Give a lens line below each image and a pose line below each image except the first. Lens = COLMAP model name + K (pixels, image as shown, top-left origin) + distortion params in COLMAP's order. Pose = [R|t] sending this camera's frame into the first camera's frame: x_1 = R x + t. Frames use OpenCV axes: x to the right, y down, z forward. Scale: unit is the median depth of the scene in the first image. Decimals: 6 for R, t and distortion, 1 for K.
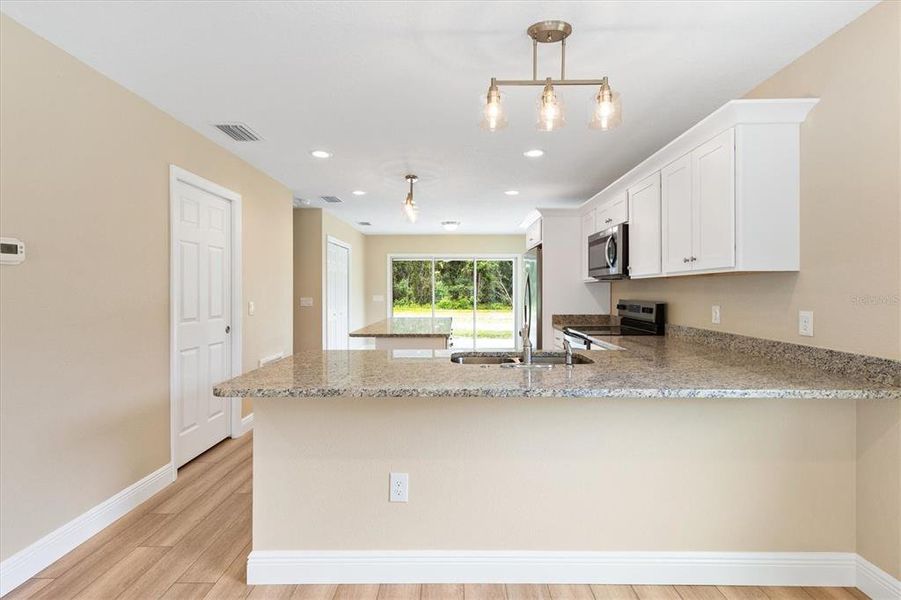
lens RADIAL K [[406.0, 0, 454.3], [0, 406.0, 292.2], [0, 0, 1]] dist [0.008182, -0.001884]
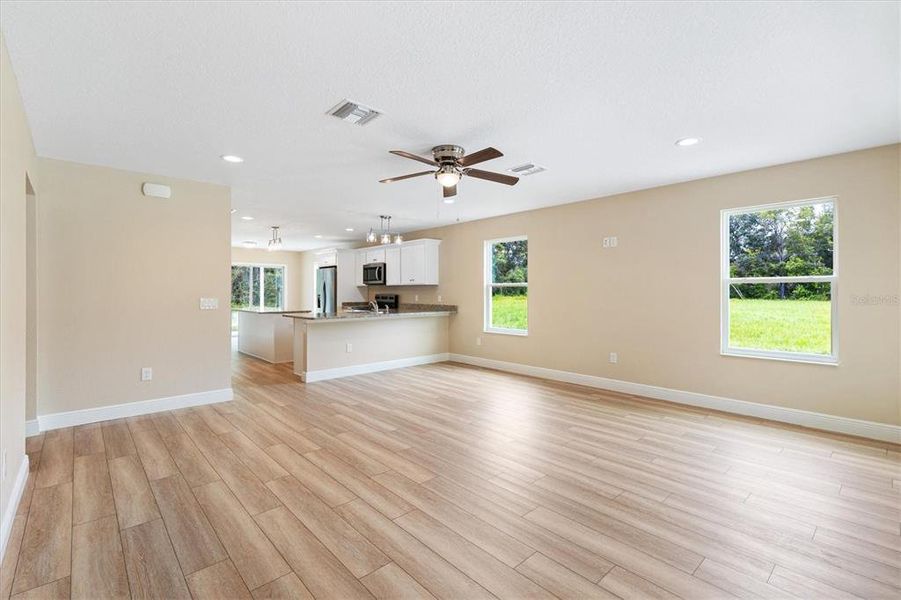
lens RADIAL K [[406.0, 0, 452.1], [0, 406.0, 293.7], [0, 0, 1]] dist [0.008182, -0.001884]
pose [[0.734871, -0.002608, 0.678202, -0.816988], [0.001026, 0.999996, 0.002734, 0.009632], [-0.678206, -0.001313, 0.734871, -0.938580]]
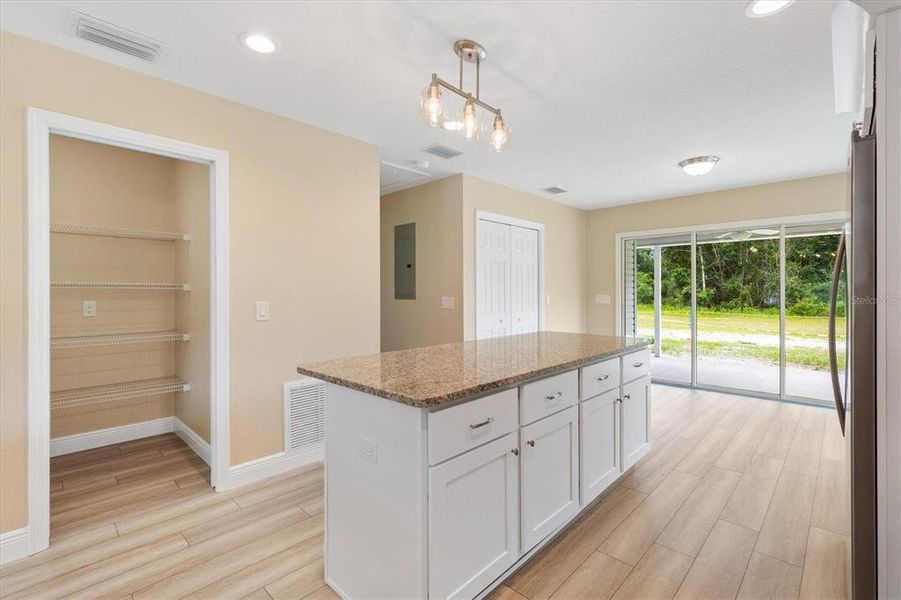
lens RADIAL K [[406.0, 0, 454.0], [0, 406.0, 293.6], [0, 0, 1]] dist [0.008182, -0.001884]
pose [[0.725130, 0.000347, -0.688612, 0.231832], [0.001691, 0.999996, 0.002285, 0.007382], [0.688610, -0.002821, 0.725126, 0.689157]]
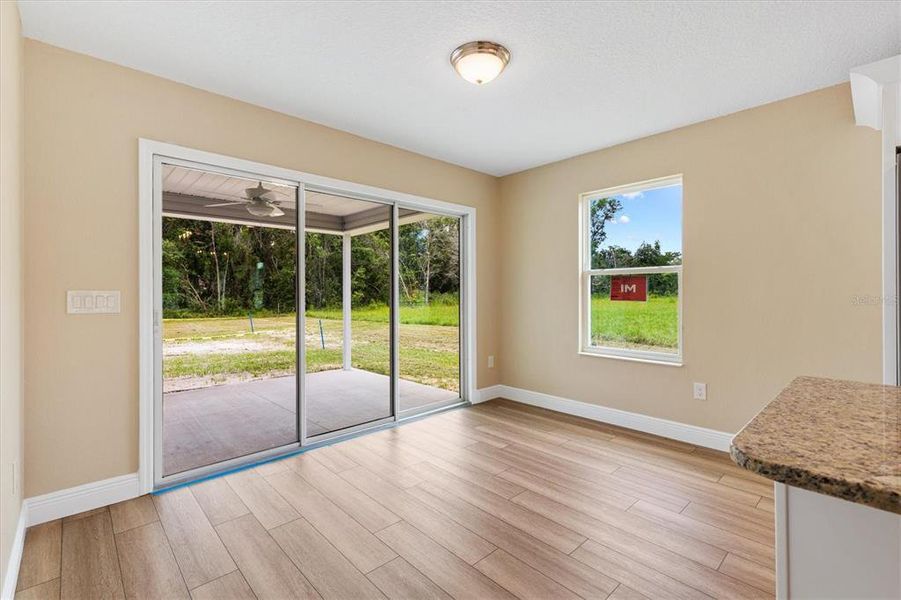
lens RADIAL K [[406.0, 0, 455.8], [0, 406.0, 294.2], [0, 0, 1]] dist [0.008182, -0.001884]
pose [[0.722291, -0.003827, 0.691579, -0.438913], [0.004516, 0.999989, 0.000816, 0.024420], [-0.691575, 0.002534, 0.722300, 1.418135]]
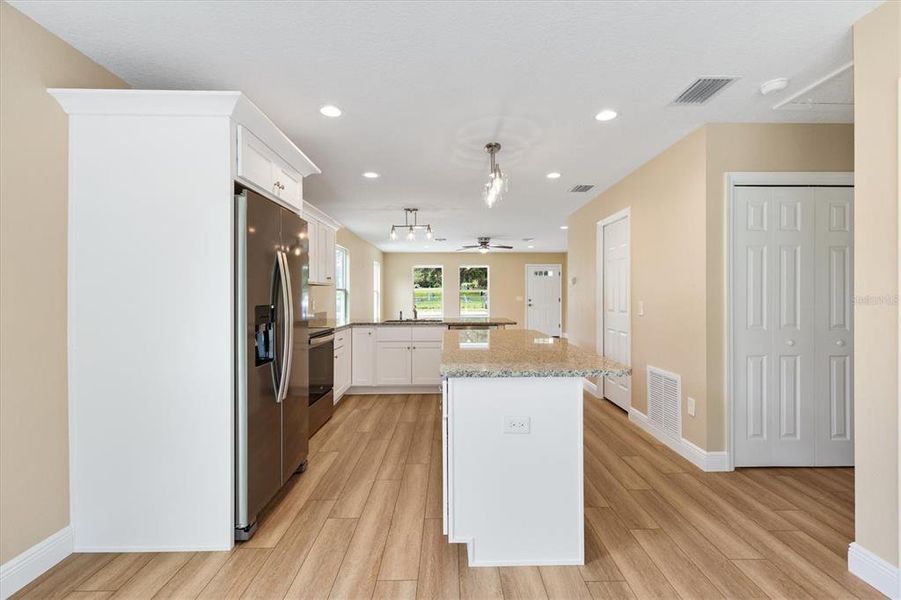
lens RADIAL K [[406.0, 0, 454.0], [0, 406.0, 295.5], [0, 0, 1]] dist [0.008182, -0.001884]
pose [[-0.999814, 0.000925, -0.019265, -0.015937], [0.000835, 0.999989, 0.004701, 0.001679], [0.019269, 0.004684, -0.999803, 1.933385]]
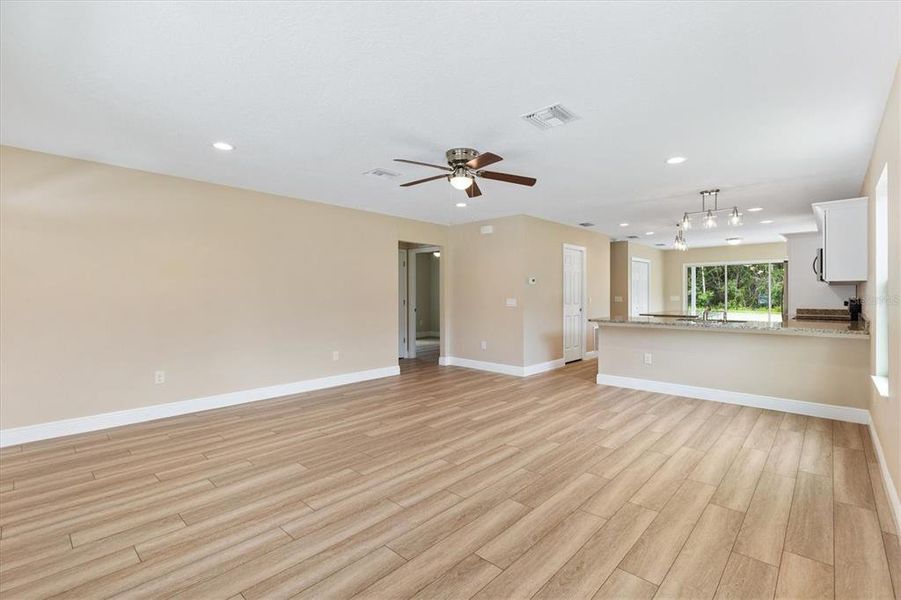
lens RADIAL K [[406.0, 0, 453.9], [0, 406.0, 292.9], [0, 0, 1]] dist [0.008182, -0.001884]
pose [[0.737062, -0.002919, -0.675818, 0.371321], [-0.000274, 0.999989, -0.004618, 0.009744], [0.675825, 0.003589, 0.737054, -0.951916]]
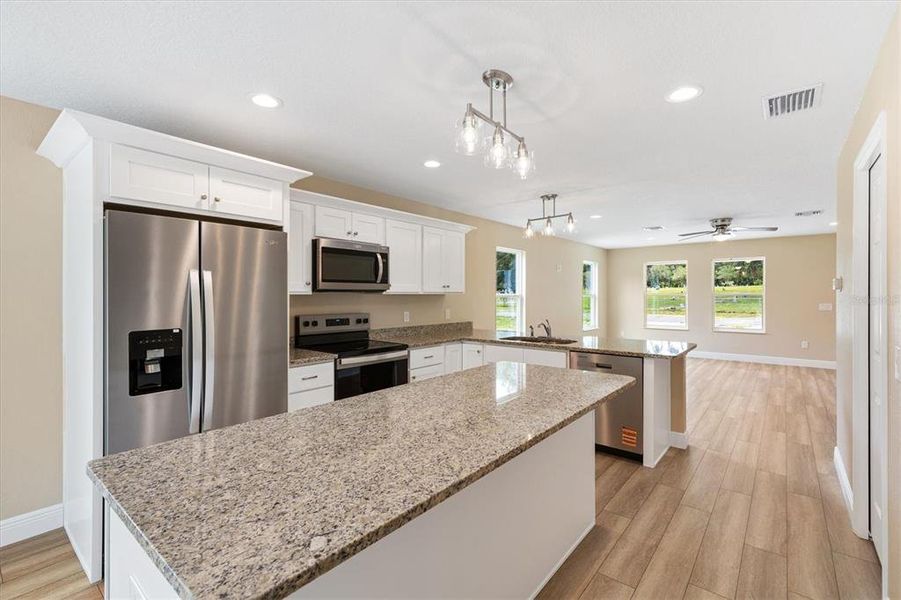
lens RADIAL K [[406.0, 0, 453.6], [0, 406.0, 293.9], [0, 0, 1]] dist [0.008182, -0.001884]
pose [[-0.776580, 0.000368, 0.630019, -0.399918], [0.002445, 0.999994, 0.002430, -0.029293], [-0.630014, 0.003427, -0.776576, 1.527469]]
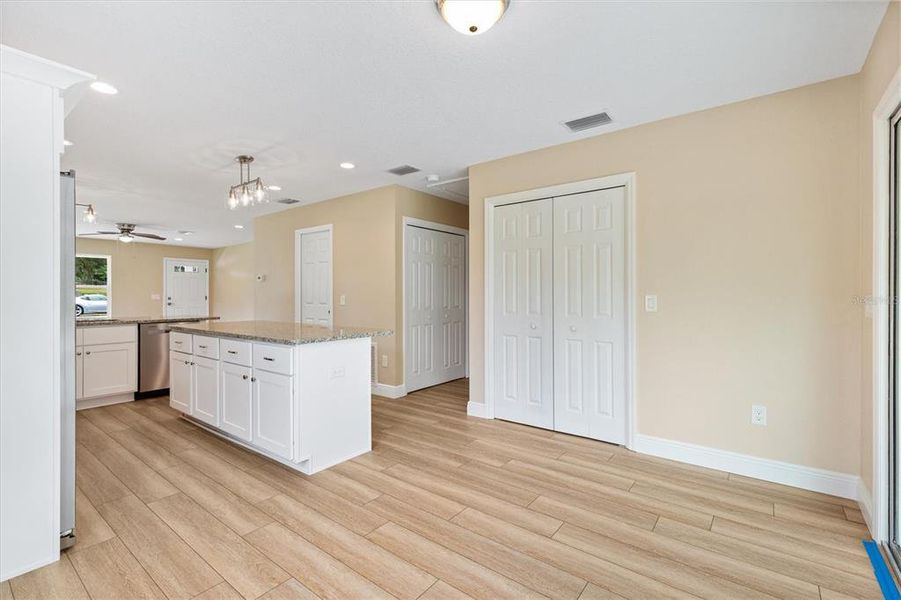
lens RADIAL K [[406.0, 0, 455.7], [0, 406.0, 293.9], [0, 0, 1]] dist [0.008182, -0.001884]
pose [[-0.605555, 0.000404, -0.795804, 0.352543], [-0.001349, 0.999998, 0.001534, 0.014613], [0.795803, 0.002003, -0.605553, 2.068365]]
